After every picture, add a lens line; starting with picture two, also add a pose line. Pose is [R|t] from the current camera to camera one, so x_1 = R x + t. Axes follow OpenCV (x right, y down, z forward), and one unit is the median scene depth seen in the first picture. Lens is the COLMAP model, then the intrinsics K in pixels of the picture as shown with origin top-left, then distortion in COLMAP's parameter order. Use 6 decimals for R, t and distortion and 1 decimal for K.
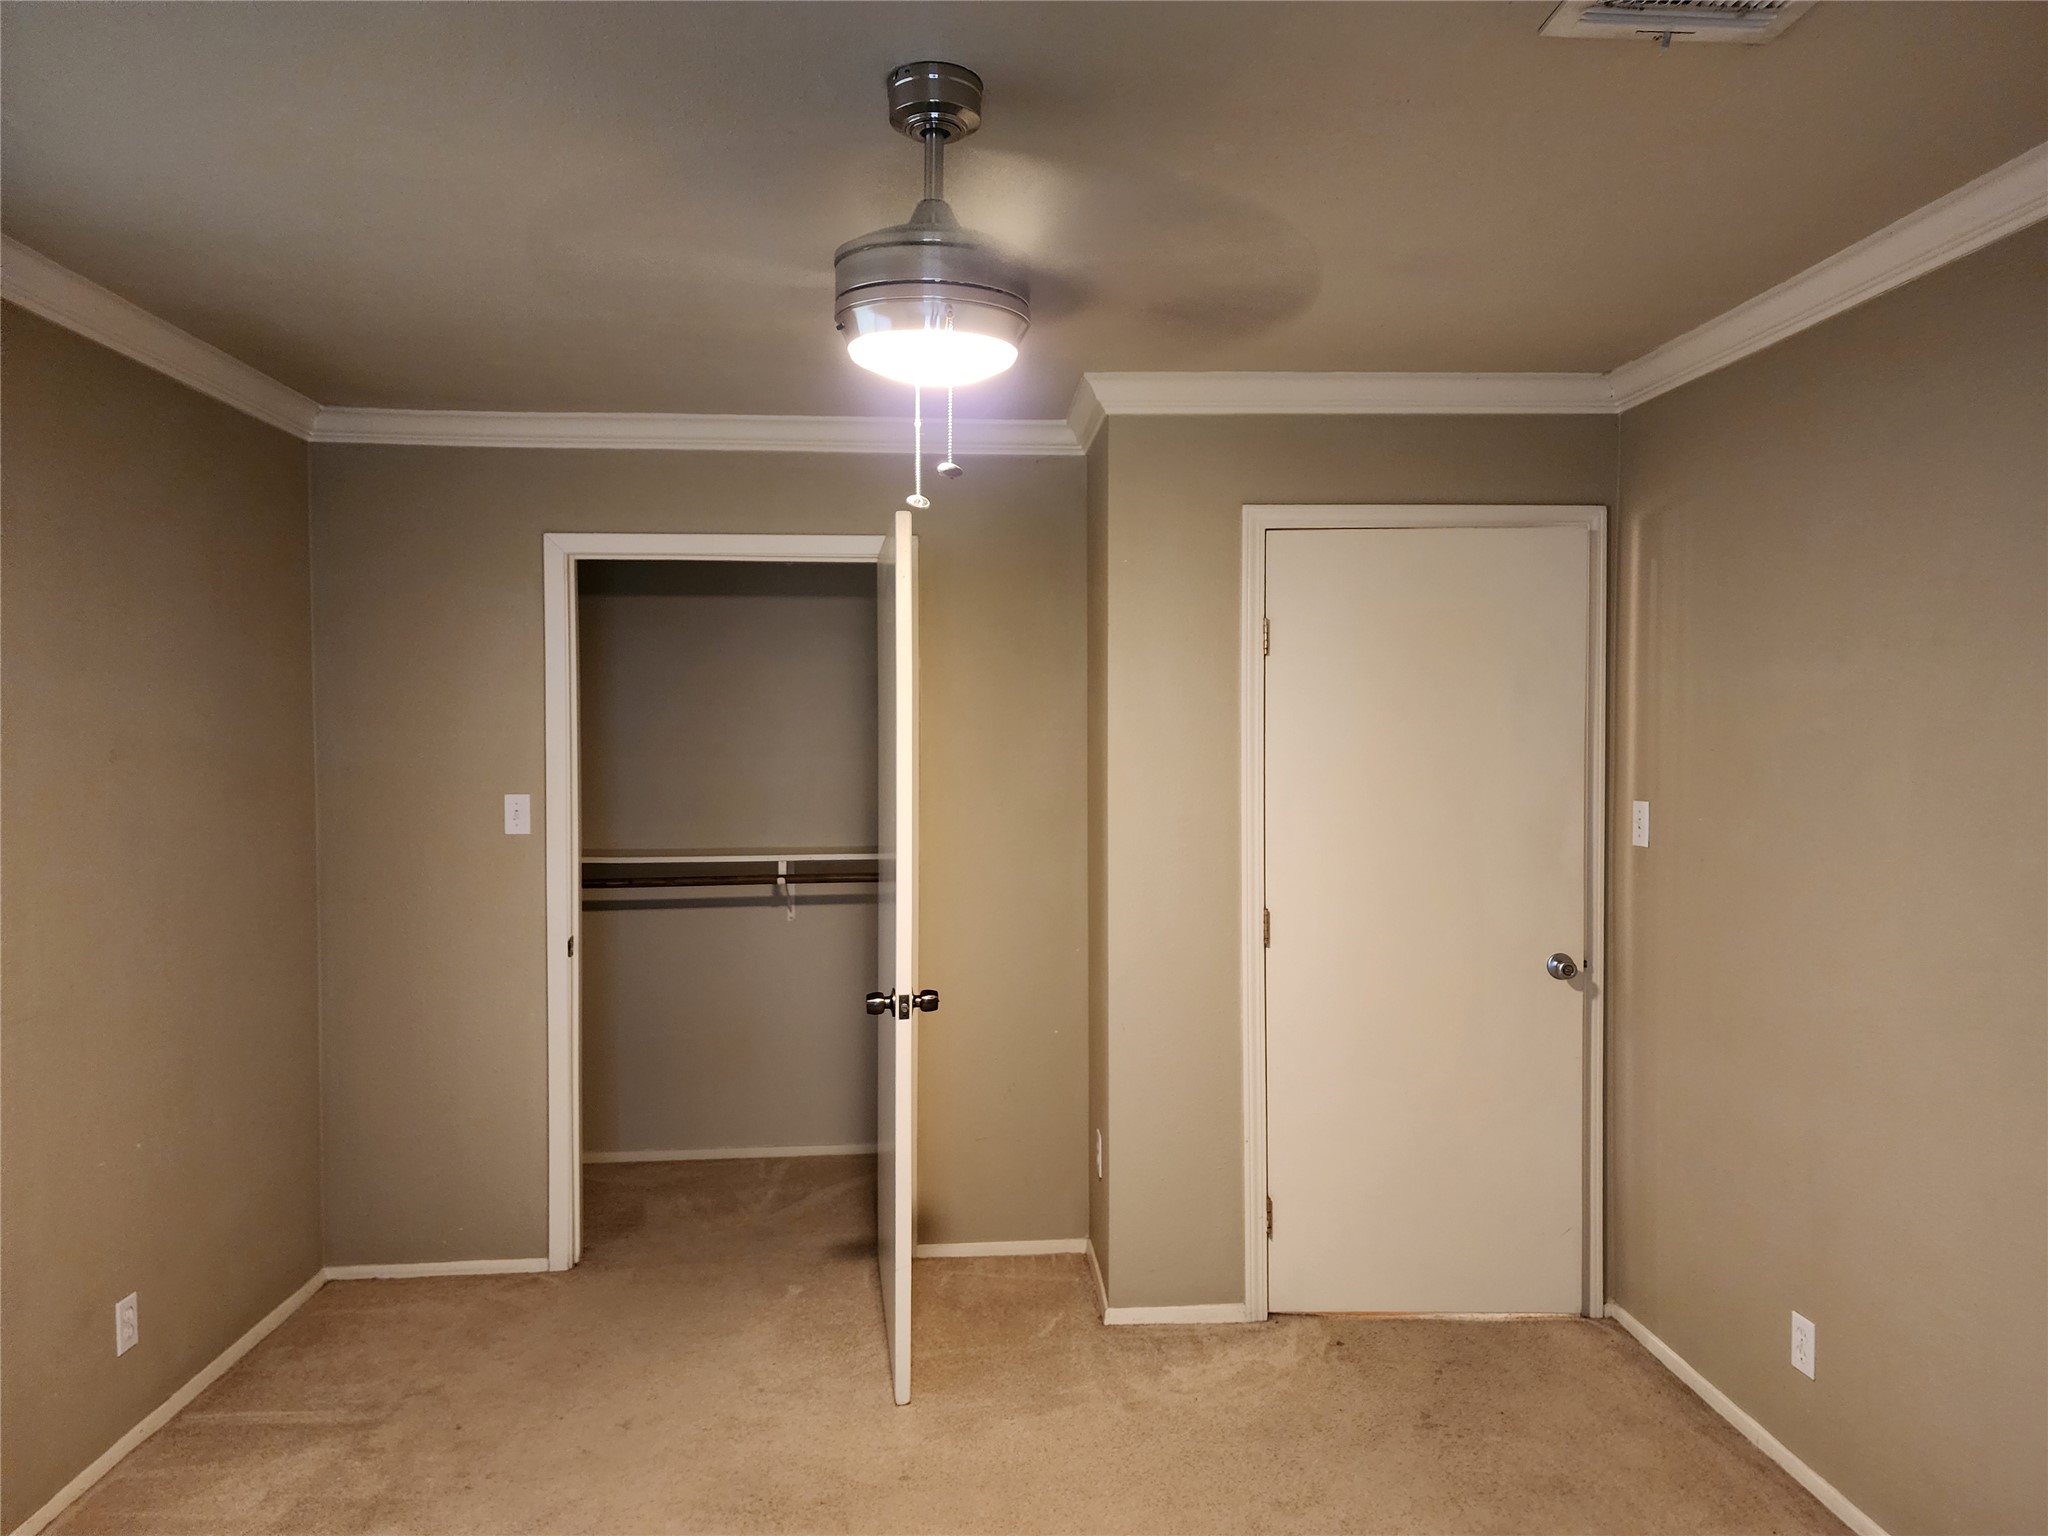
lens RADIAL K [[1375.9, 0, 1044.9], [0, 1375.9, 760.7], [0, 0, 1]] dist [0.046808, -0.049659]
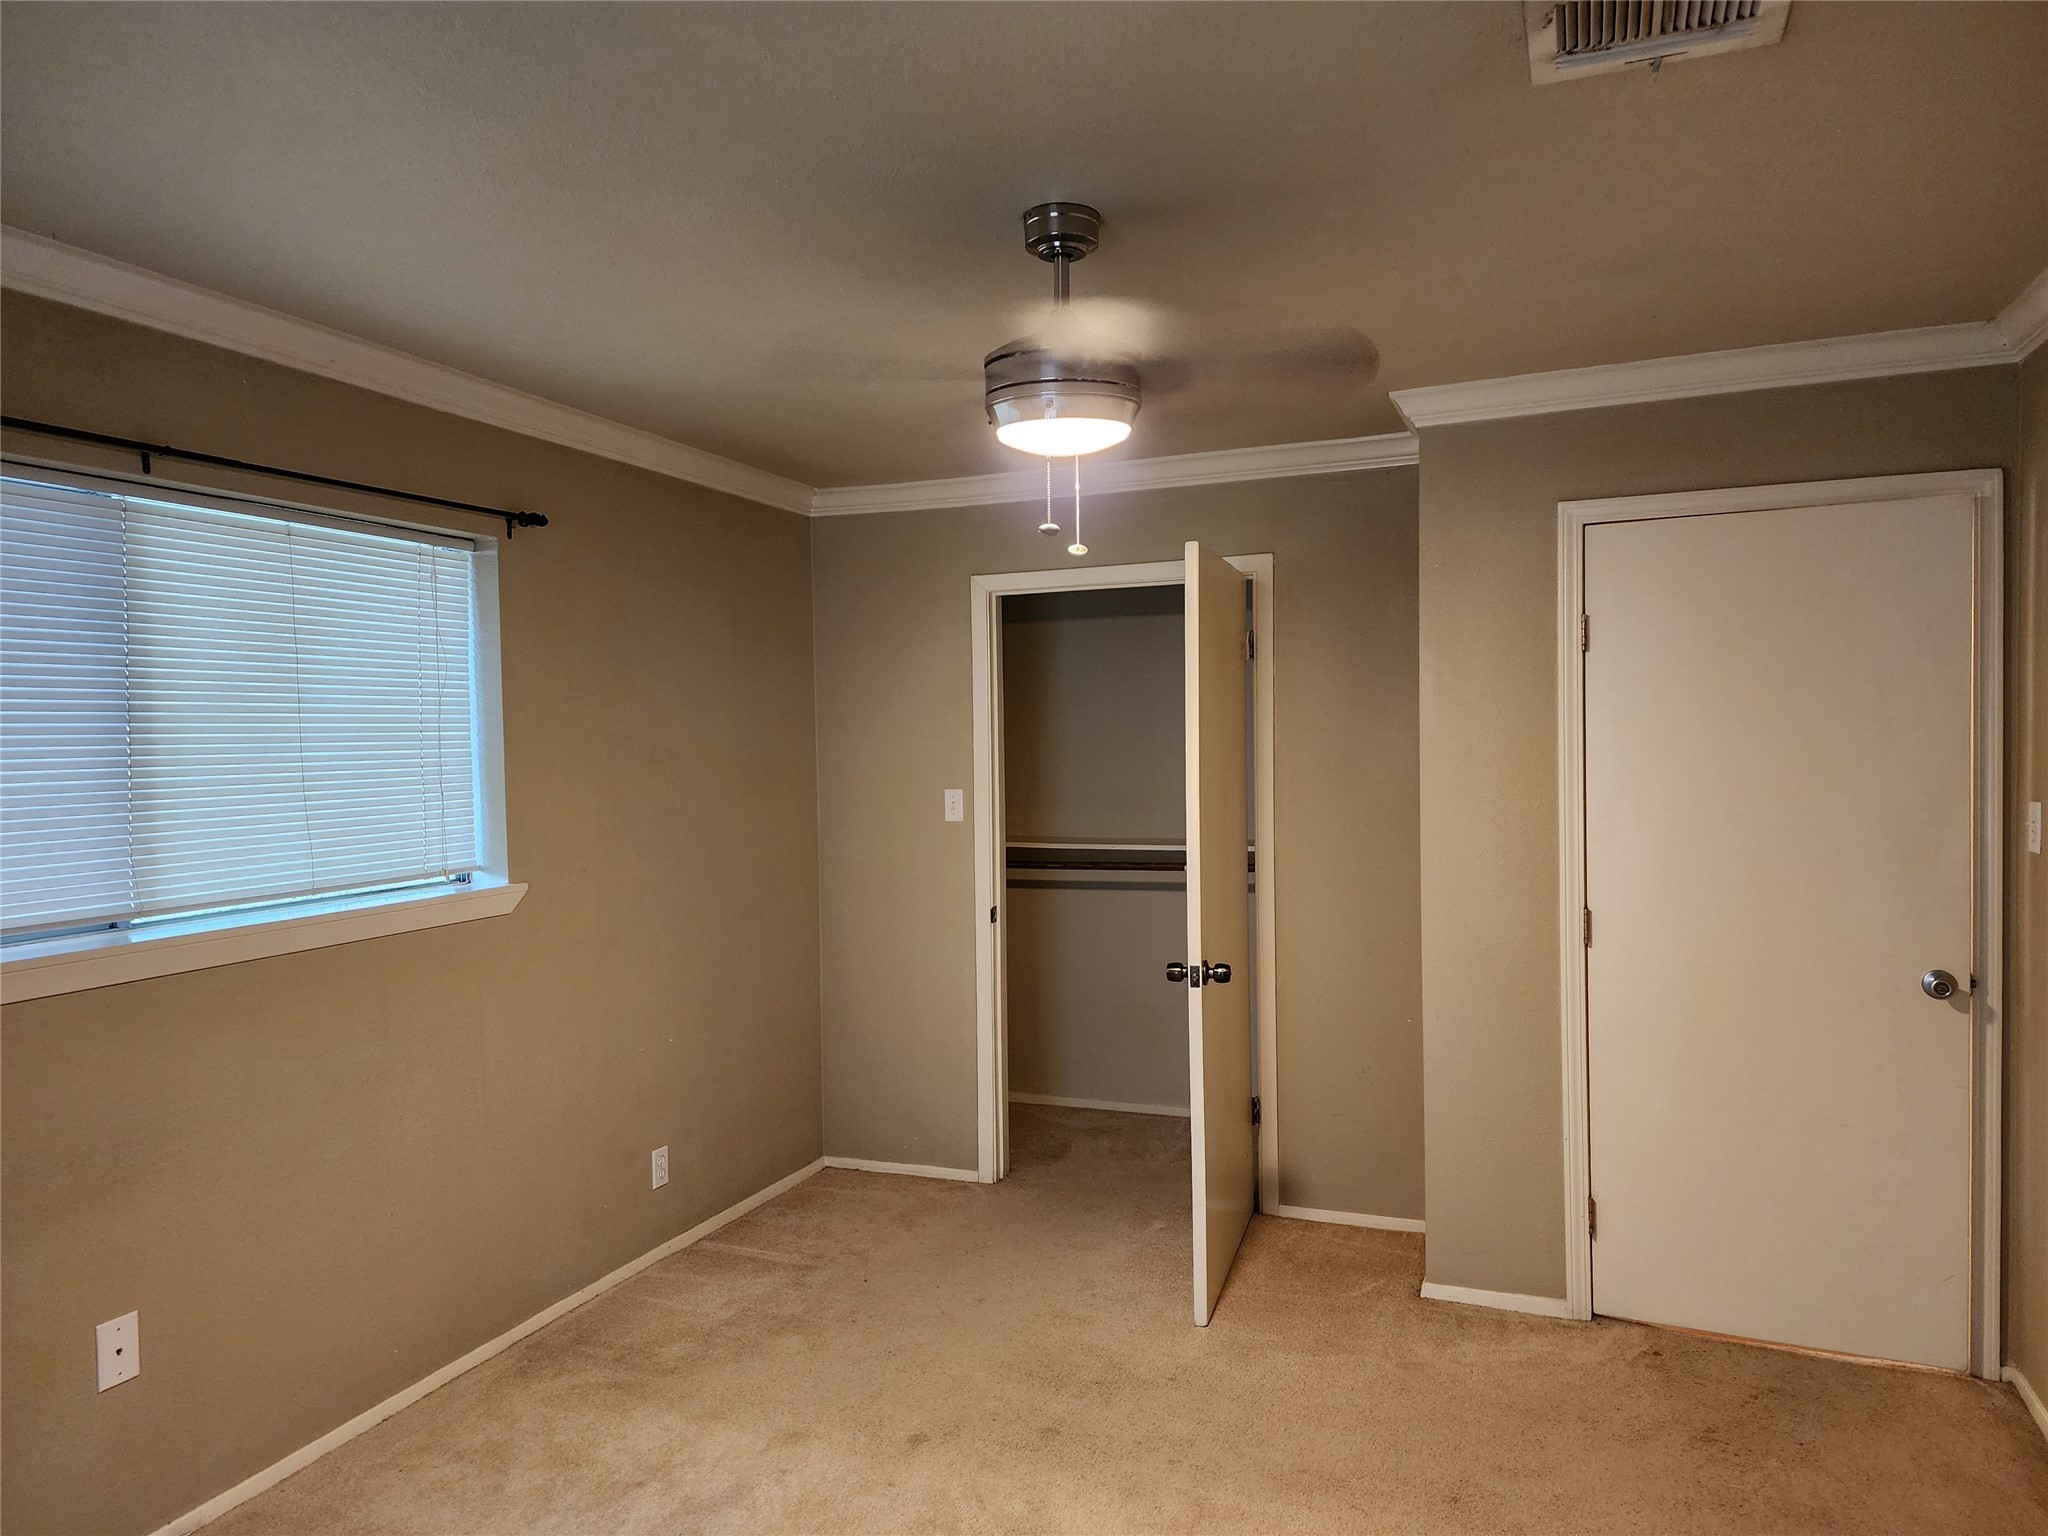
lens RADIAL K [[1375.9, 0, 1037.9], [0, 1375.9, 762.9], [0, 0, 1]] dist [0.046808, -0.049659]
pose [[0.899775, -0.004793, -0.436327, 0.242918], [0.005858, 0.999982, 0.001094, 0.000035], [0.436314, -0.003541, 0.899787, -0.070201]]
